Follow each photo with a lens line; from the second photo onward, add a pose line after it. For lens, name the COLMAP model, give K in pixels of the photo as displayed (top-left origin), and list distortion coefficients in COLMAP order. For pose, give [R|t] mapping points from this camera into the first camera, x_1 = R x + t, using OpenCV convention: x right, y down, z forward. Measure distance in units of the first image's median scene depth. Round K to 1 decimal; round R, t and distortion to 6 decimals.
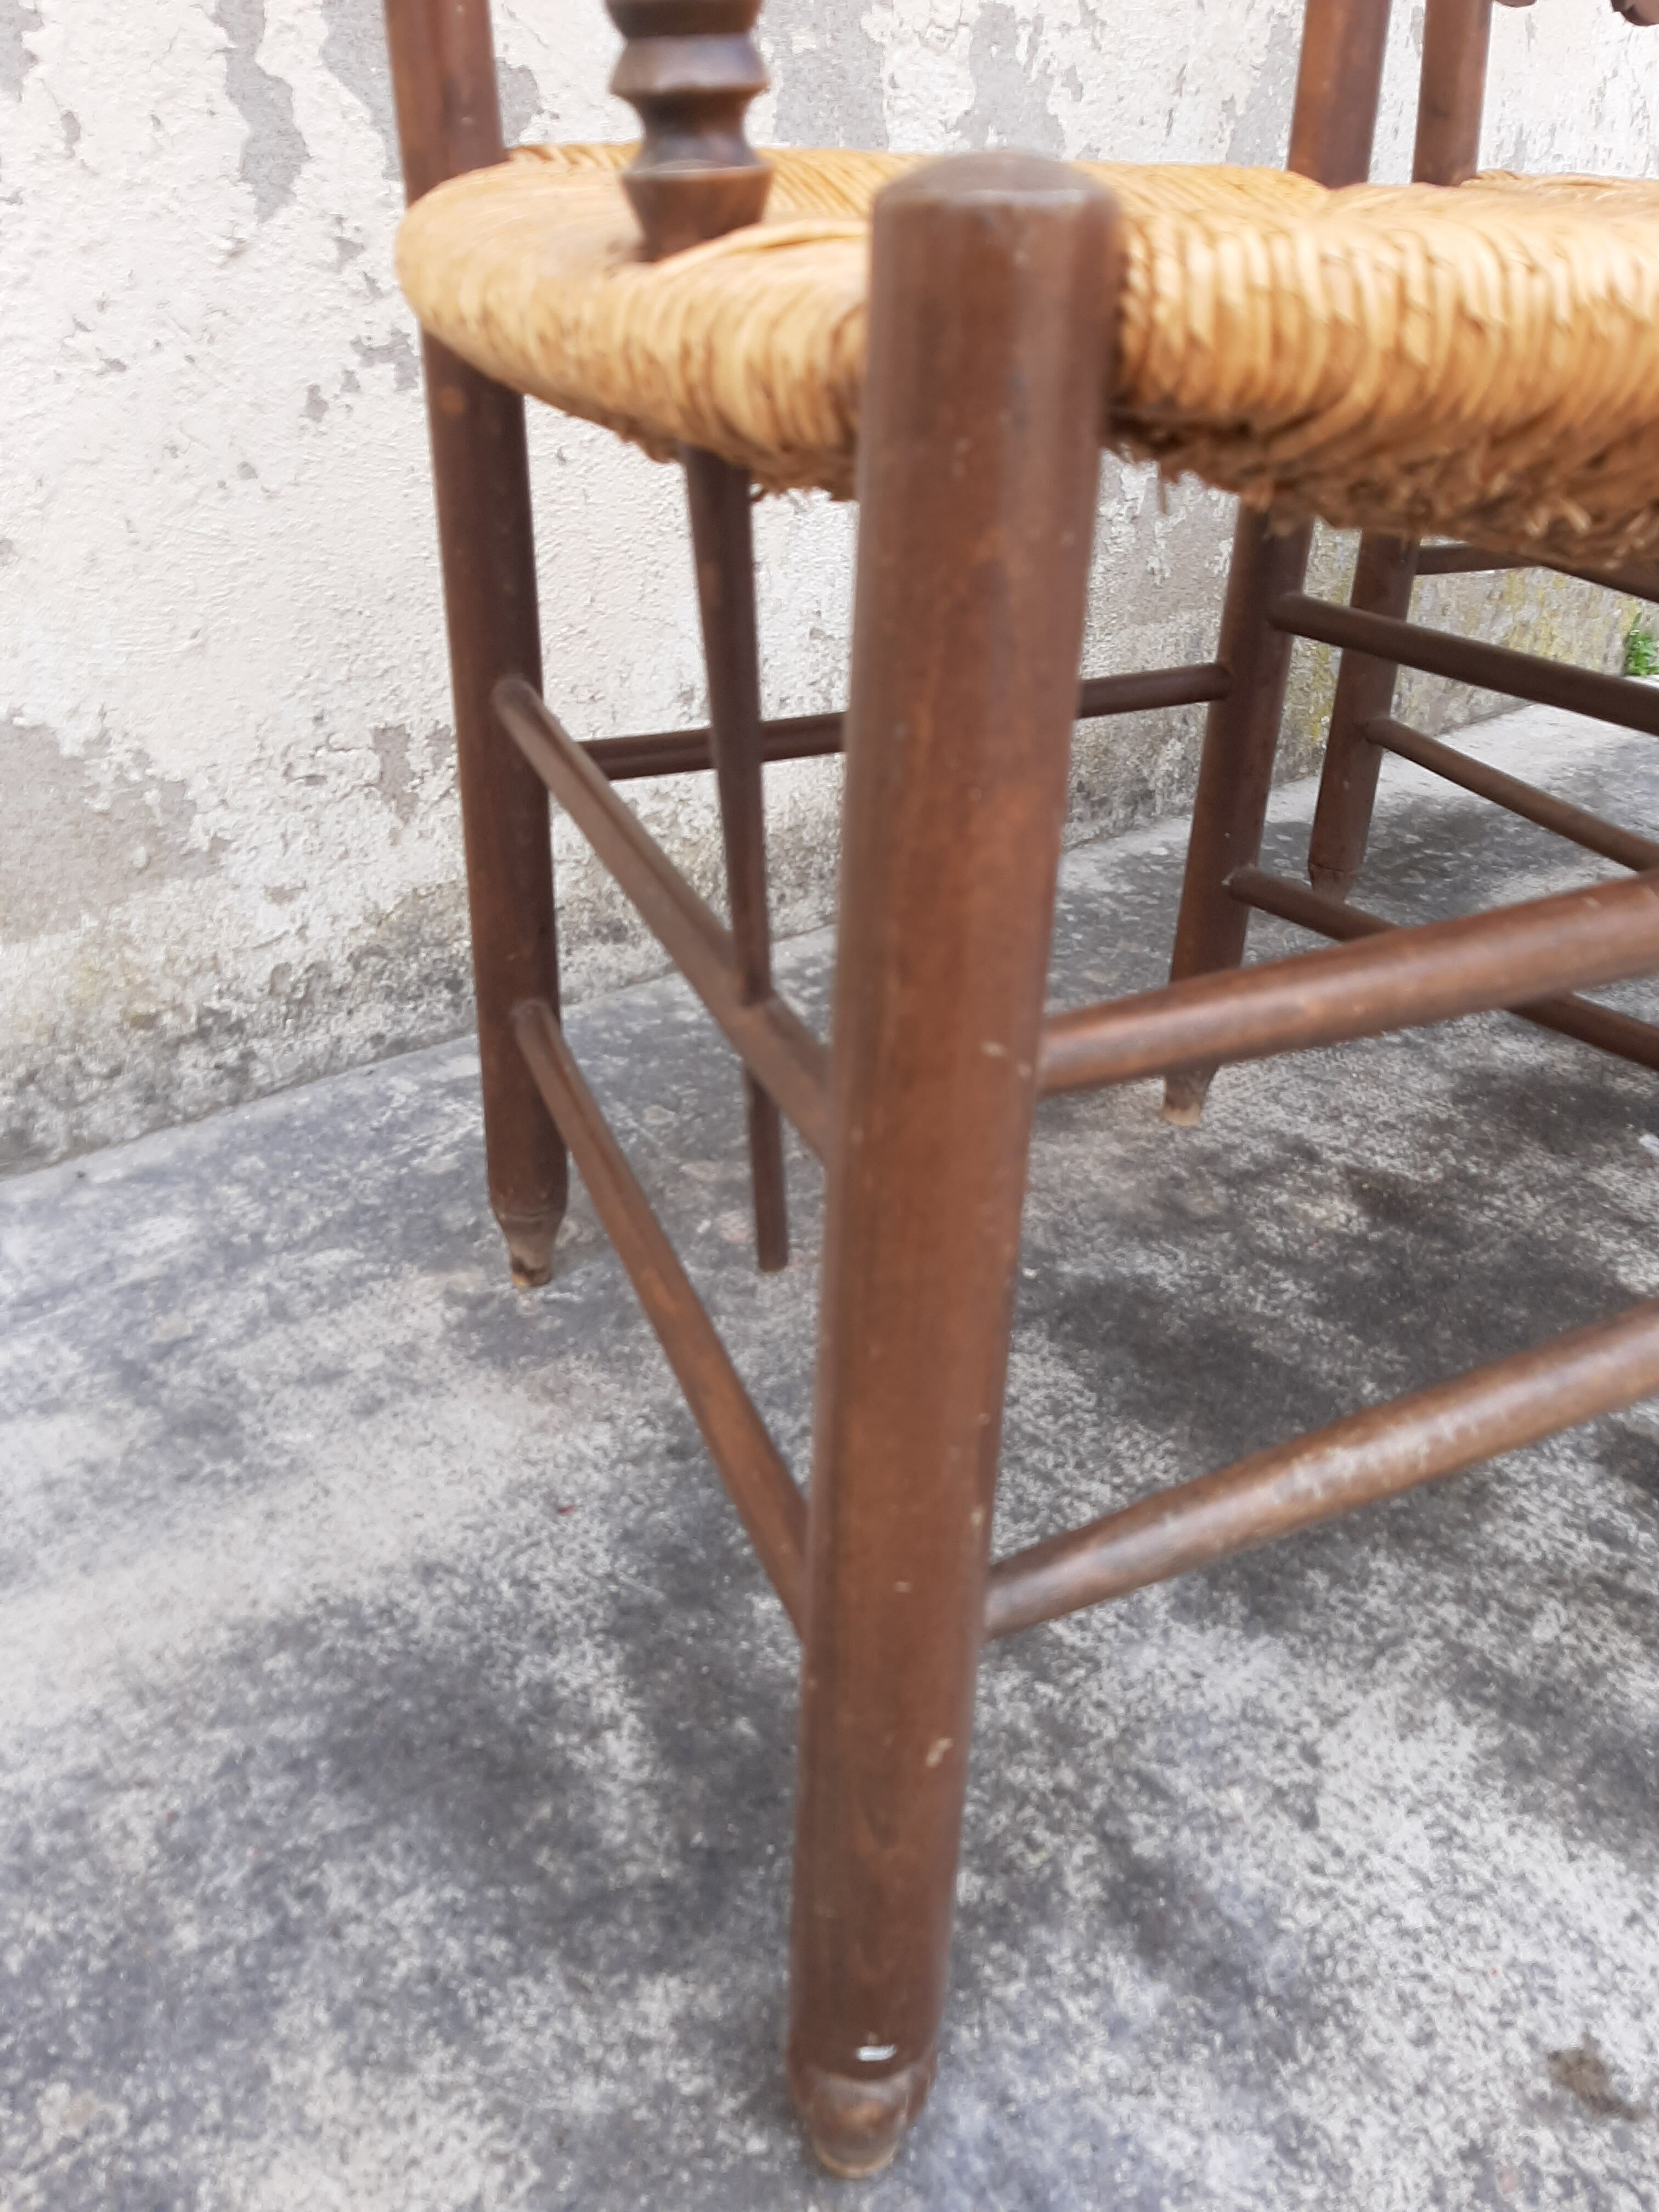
lens RADIAL K [[1821.7, 0, 786.2], [0, 1821.7, 1138.3], [0, 0, 1]] dist [0.061803, -0.140805]
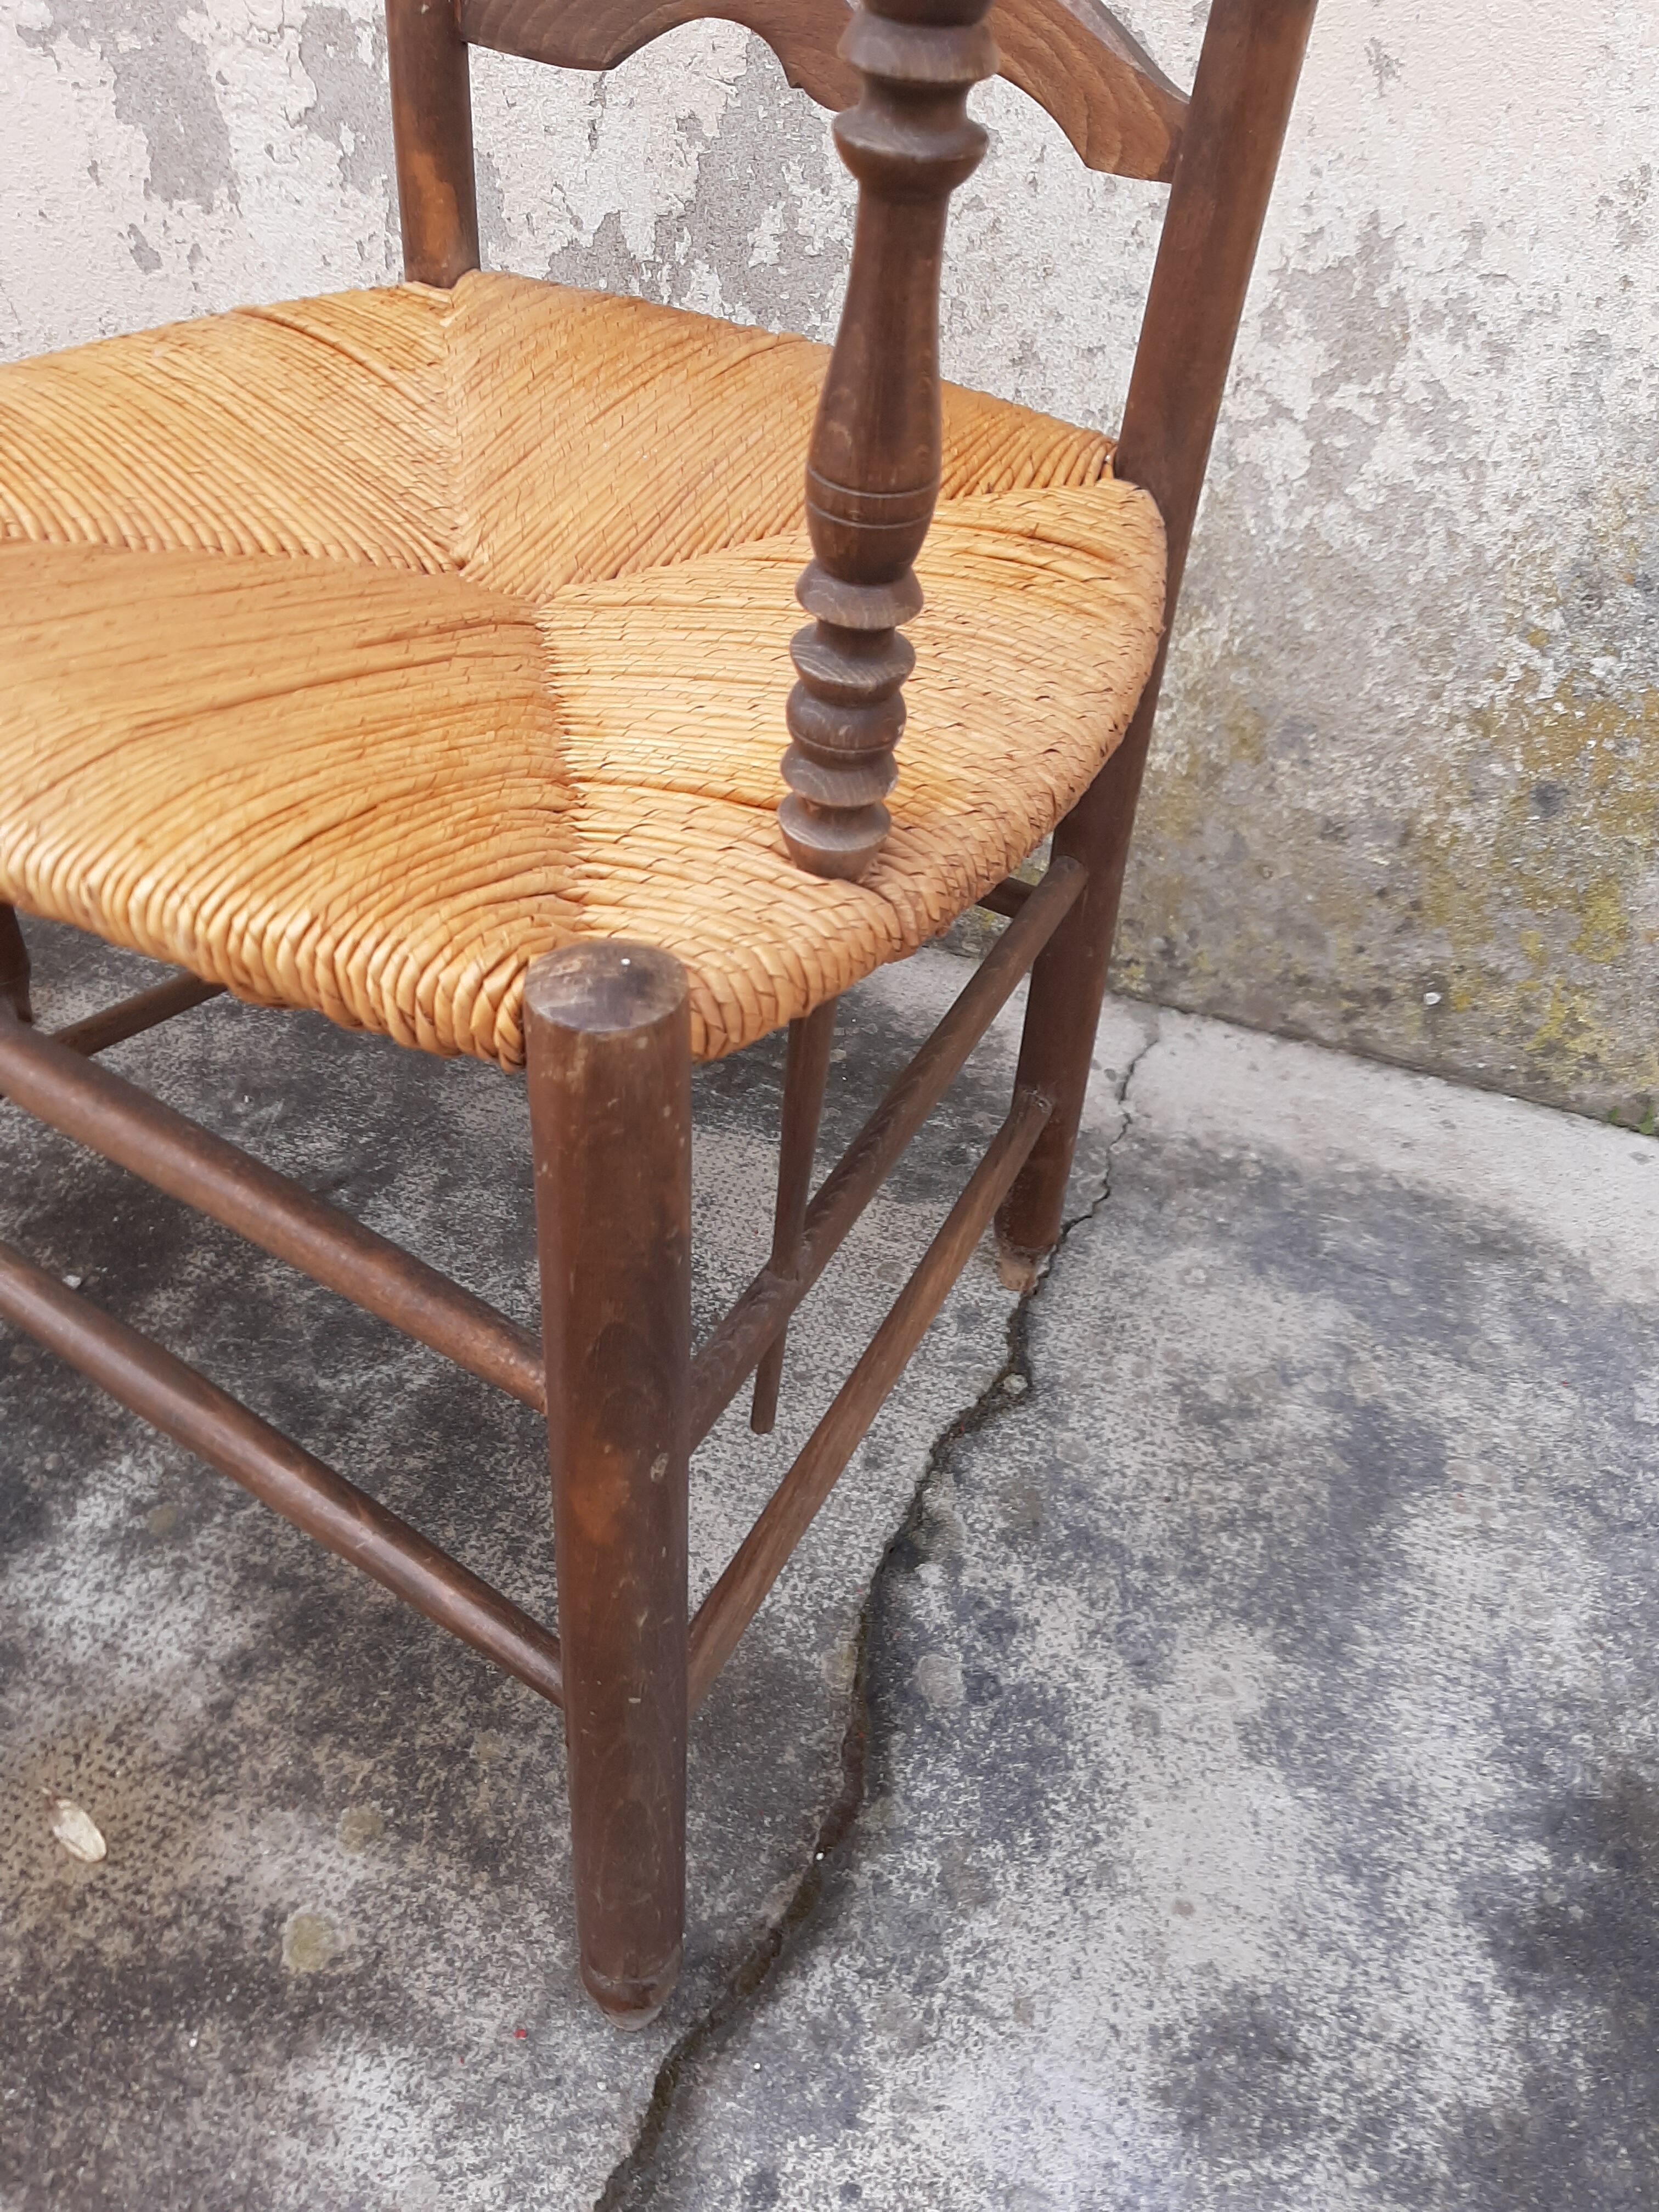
lens RADIAL K [[1766.6, 0, 840.6], [0, 1766.6, 1129.9], [0, 0, 1]] dist [0.057858, -0.141869]
pose [[0.440049, 0.564311, -0.698506, 1.570554], [-0.437434, 0.814045, 0.382076, -0.755239], [0.784225, 0.137418, 0.605069, 0.890967]]
